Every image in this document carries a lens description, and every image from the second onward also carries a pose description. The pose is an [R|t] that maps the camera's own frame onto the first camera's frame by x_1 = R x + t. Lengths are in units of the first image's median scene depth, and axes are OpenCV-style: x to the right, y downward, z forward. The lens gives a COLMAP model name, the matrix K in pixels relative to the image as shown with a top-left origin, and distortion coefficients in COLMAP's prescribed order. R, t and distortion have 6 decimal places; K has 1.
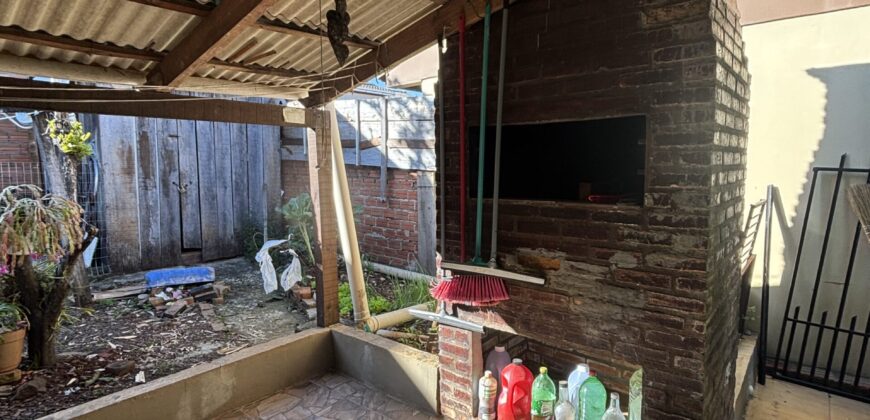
lens RADIAL K [[459.8, 0, 434.9], [0, 459.8, 206.0], [0, 0, 1]] dist [-0.007223, -0.002177]
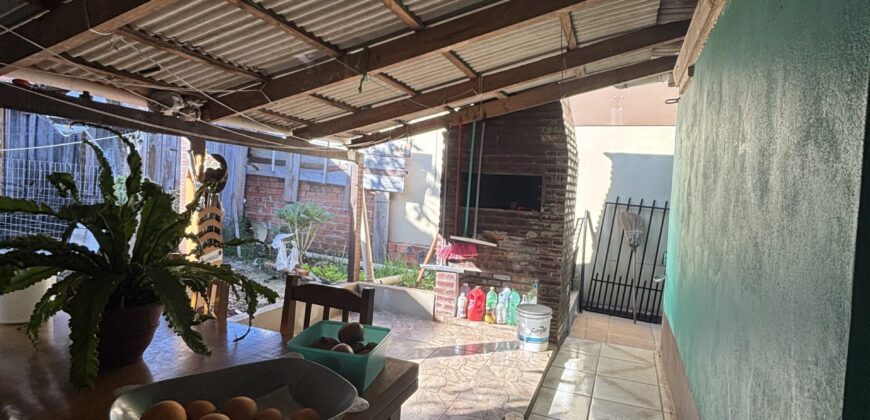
lens RADIAL K [[456.9, 0, 432.9], [0, 456.9, 211.0], [0, 0, 1]] dist [-0.002334, -0.001859]
pose [[0.954916, 0.048856, 0.292830, -0.618116], [-0.037863, 0.998353, -0.043095, 0.091424], [-0.294453, 0.030064, 0.955193, -0.890728]]
